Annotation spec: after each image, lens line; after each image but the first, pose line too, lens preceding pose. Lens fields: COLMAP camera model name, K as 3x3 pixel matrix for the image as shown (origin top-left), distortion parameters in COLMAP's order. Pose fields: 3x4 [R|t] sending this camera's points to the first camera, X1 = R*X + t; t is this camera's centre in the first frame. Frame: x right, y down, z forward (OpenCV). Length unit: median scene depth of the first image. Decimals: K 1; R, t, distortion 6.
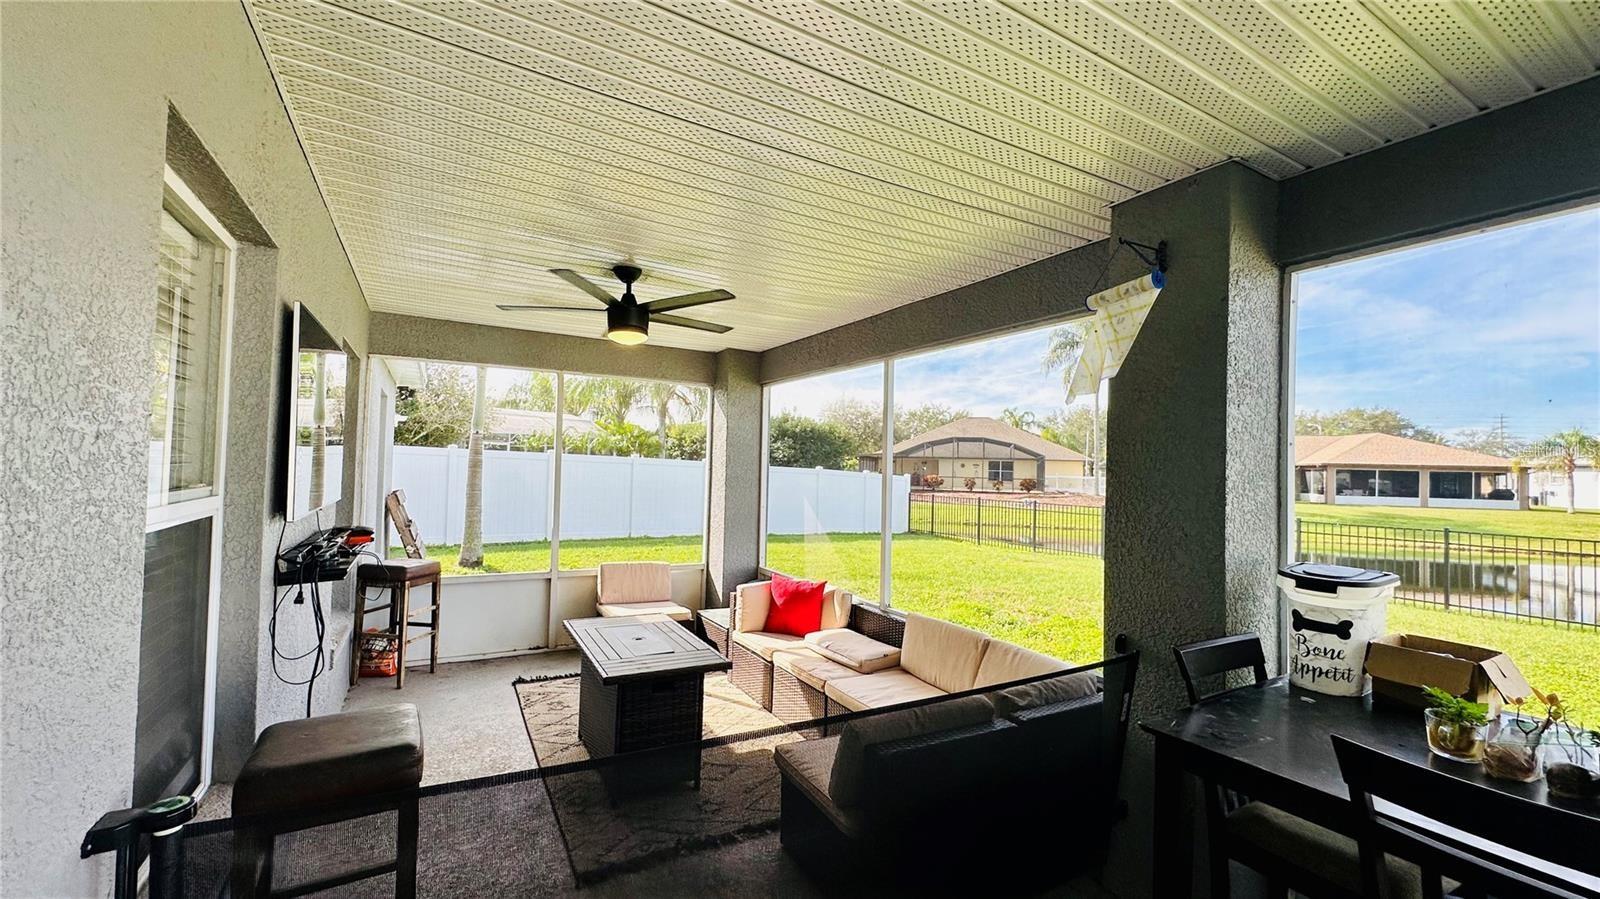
lens RADIAL K [[636.9, 0, 800.0], [0, 636.9, 449.5], [0, 0, 1]] dist [-0.001923, -0.000085]
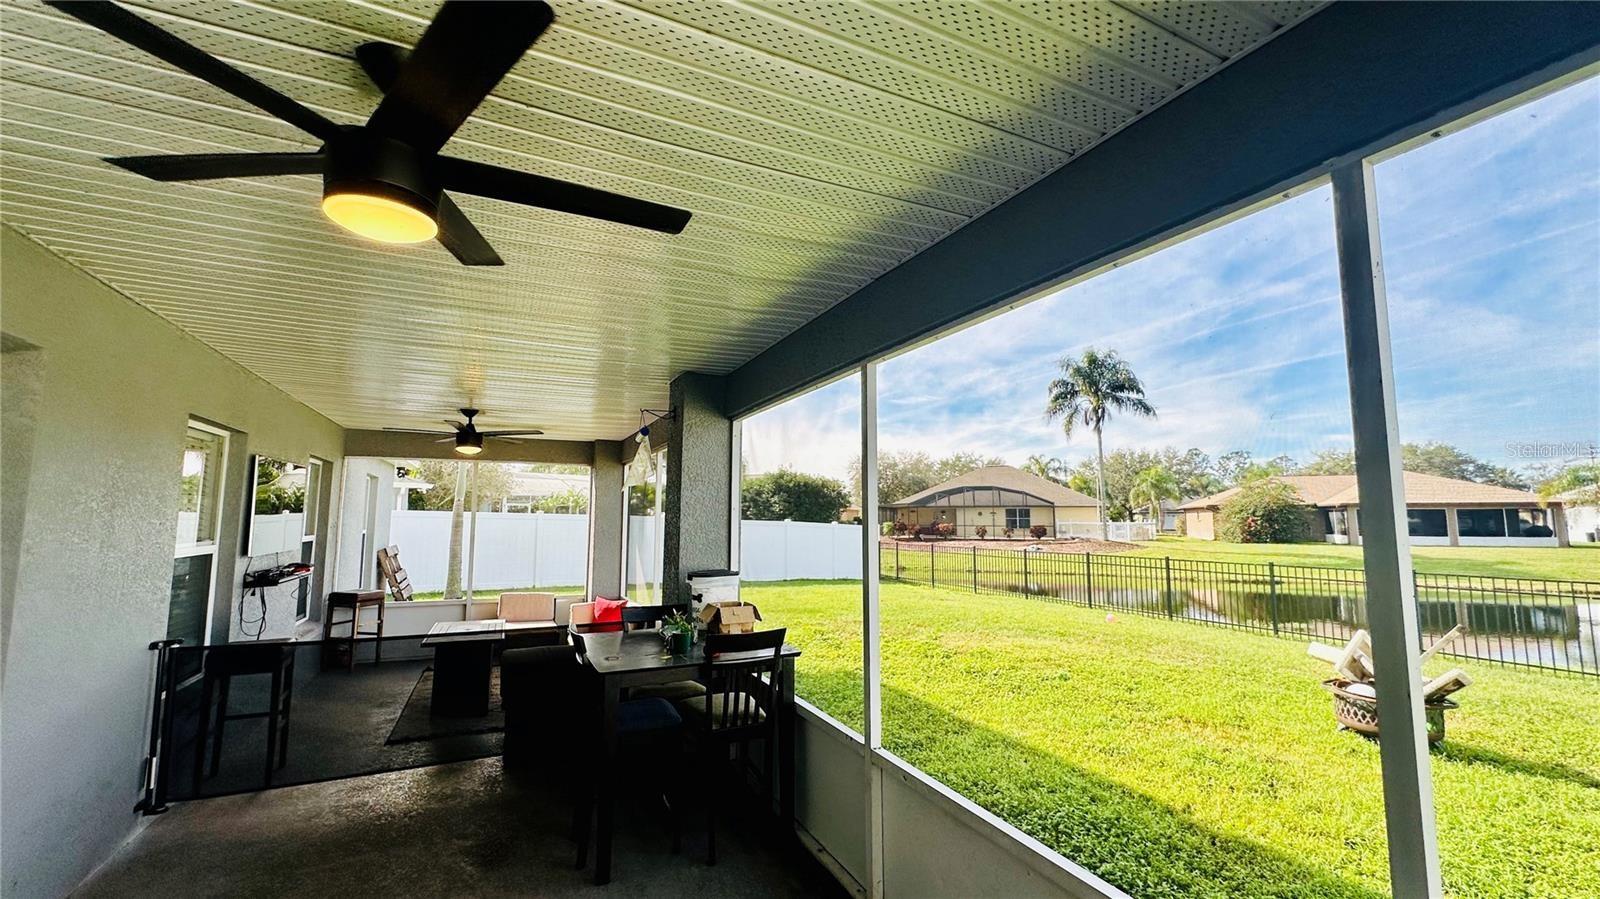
lens RADIAL K [[640.0, 0, 800.0], [0, 640.0, 449.5], [0, 0, 1]] dist [-0.000825, -0.000051]
pose [[0.996392, -0.031098, -0.078962, 0.091214], [0.024661, 0.996391, -0.081224, -0.001986], [0.081203, 0.078984, 0.993563, -0.075911]]
